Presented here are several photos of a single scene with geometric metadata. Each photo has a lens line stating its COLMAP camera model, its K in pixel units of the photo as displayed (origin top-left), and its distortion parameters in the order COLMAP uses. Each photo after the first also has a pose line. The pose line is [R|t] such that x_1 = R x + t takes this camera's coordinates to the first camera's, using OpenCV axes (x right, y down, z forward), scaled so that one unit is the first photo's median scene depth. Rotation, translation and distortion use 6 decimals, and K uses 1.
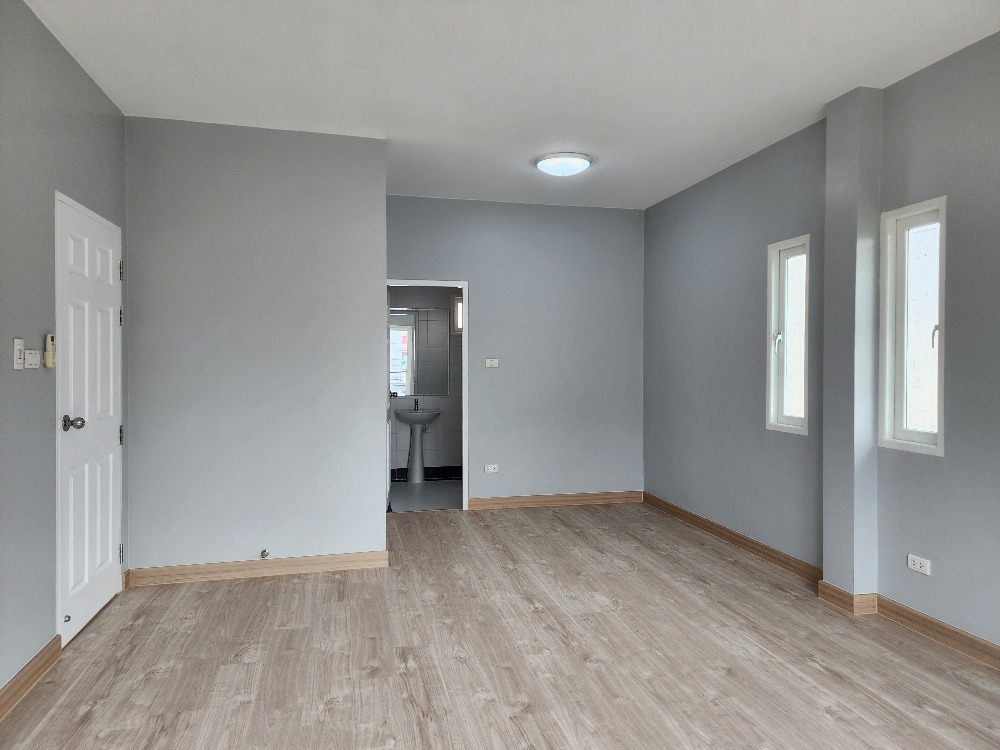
lens RADIAL K [[674.0, 0, 500.0], [0, 674.0, 375.0], [0, 0, 1]] dist [0.093045, -0.074359]
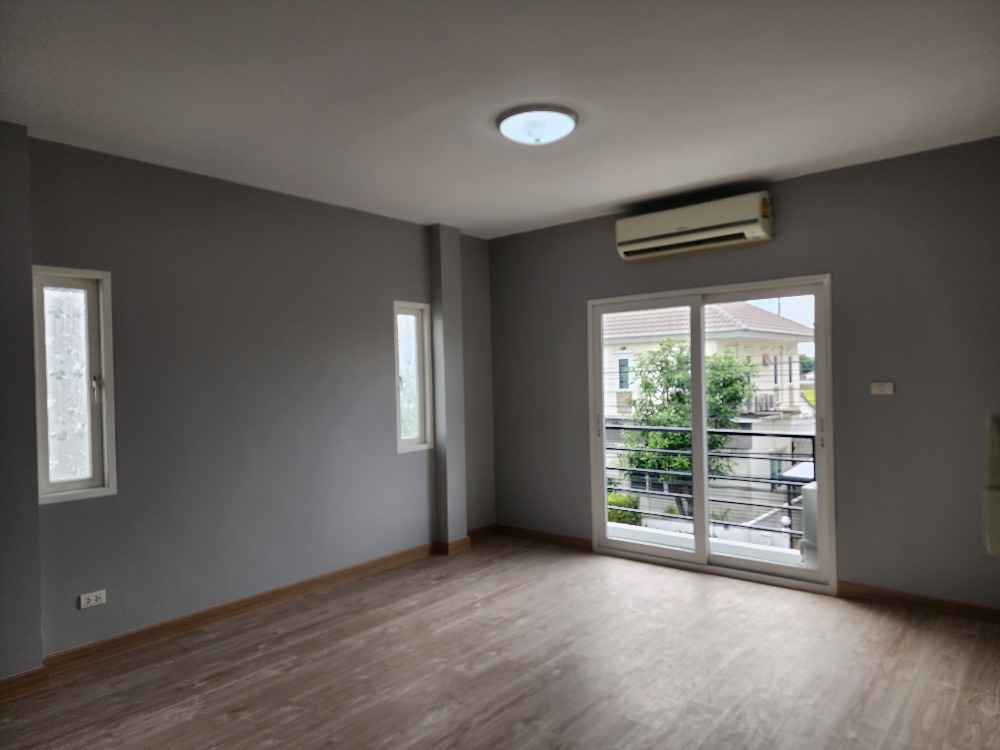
lens RADIAL K [[674.0, 0, 500.0], [0, 674.0, 375.0], [0, 0, 1]] dist [0.093045, -0.074359]
pose [[-0.602496, 0.008668, 0.798075, -0.756955], [0.039210, 0.999055, 0.018750, -0.088802], [-0.797158, 0.042590, -0.602267, 1.286730]]
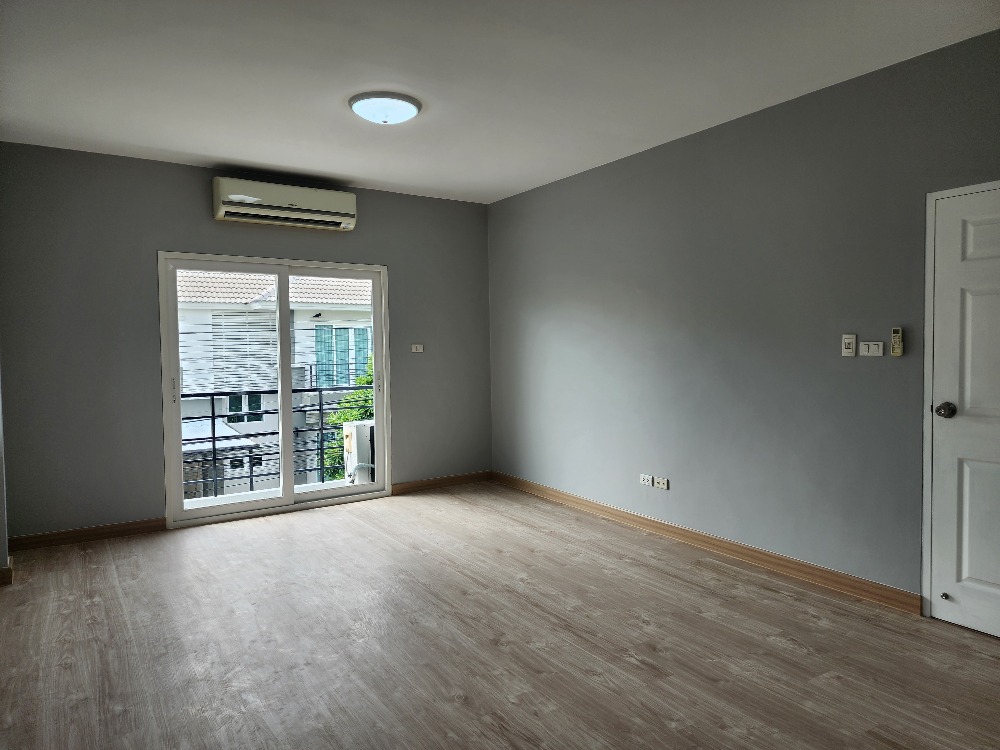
lens RADIAL K [[674.0, 0, 500.0], [0, 674.0, 375.0], [0, 0, 1]] dist [0.093045, -0.074359]
pose [[-0.940085, 0.023620, -0.340120, 0.383118], [0.001928, 0.997950, 0.063975, -0.054637], [0.340934, 0.059486, -0.938203, 1.864823]]
